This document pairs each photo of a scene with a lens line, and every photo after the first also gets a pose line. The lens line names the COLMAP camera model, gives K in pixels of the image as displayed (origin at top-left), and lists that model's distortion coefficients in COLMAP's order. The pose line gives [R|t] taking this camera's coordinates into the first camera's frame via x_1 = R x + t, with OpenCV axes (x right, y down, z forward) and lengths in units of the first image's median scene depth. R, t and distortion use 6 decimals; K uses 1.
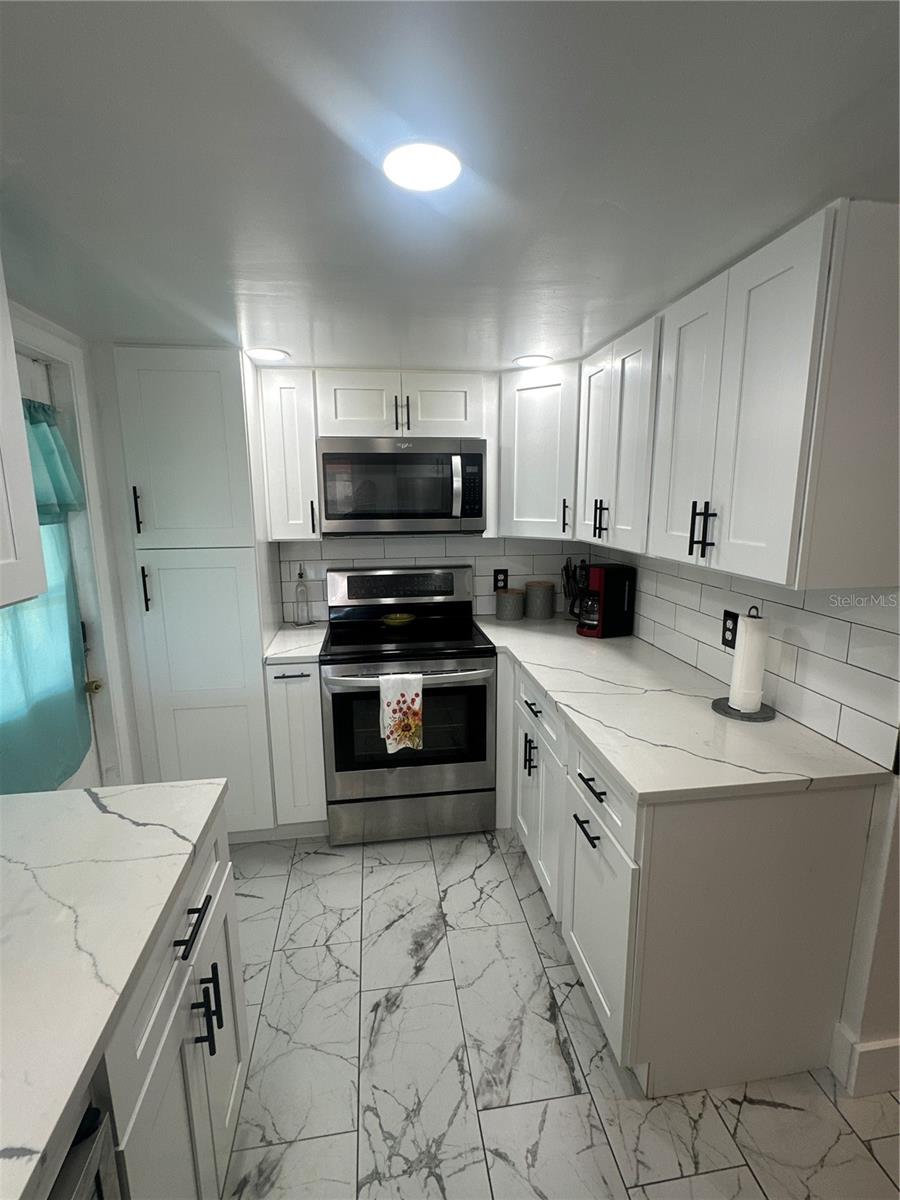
lens RADIAL K [[548.3, 0, 449.6], [0, 548.3, 600.1], [0, 0, 1]] dist [-0.000856, -0.000063]
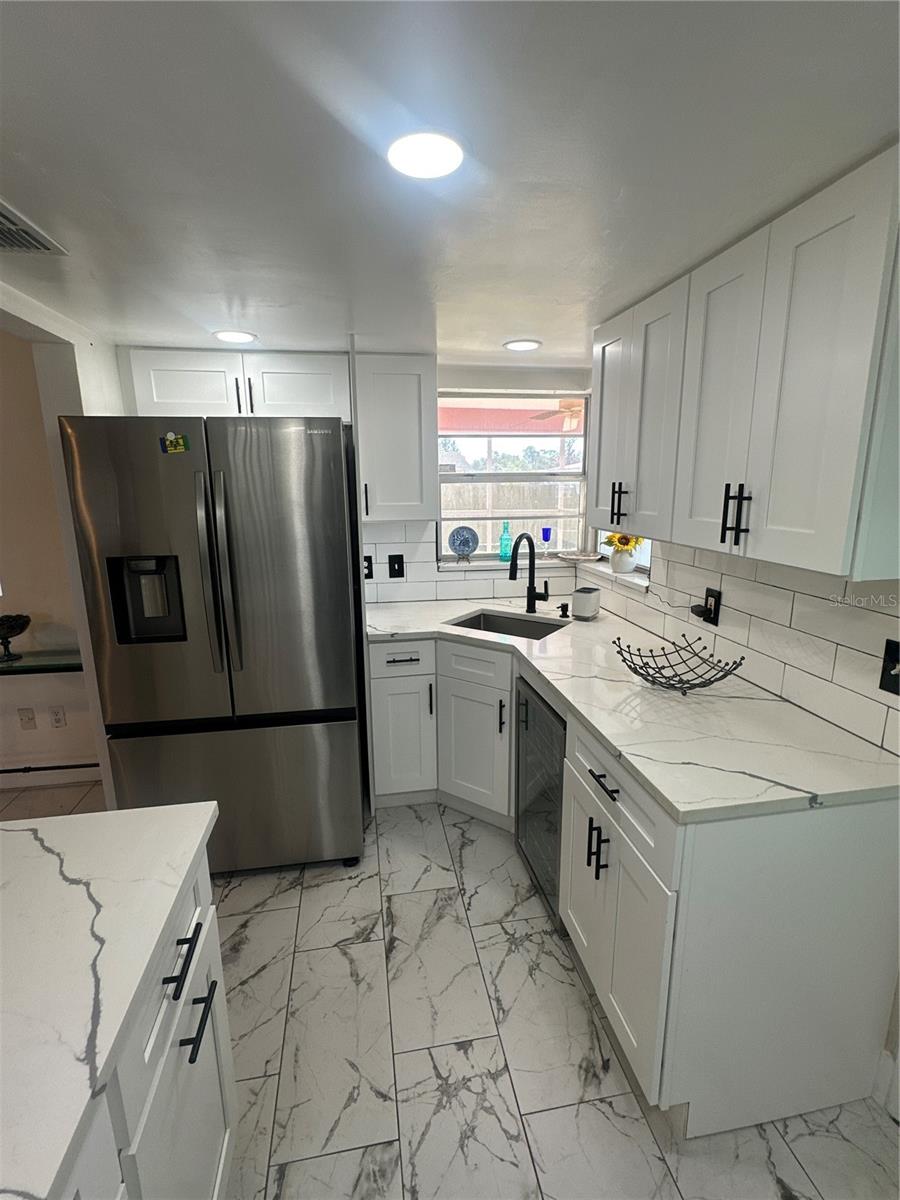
lens RADIAL K [[548.3, 0, 449.6], [0, 548.3, 600.1], [0, 0, 1]] dist [-0.000856, -0.000063]
pose [[-0.999397, 0.023811, -0.025288, -0.035834], [0.011934, 0.919118, 0.393802, -0.304585], [0.032619, 0.393262, -0.918848, 1.603907]]
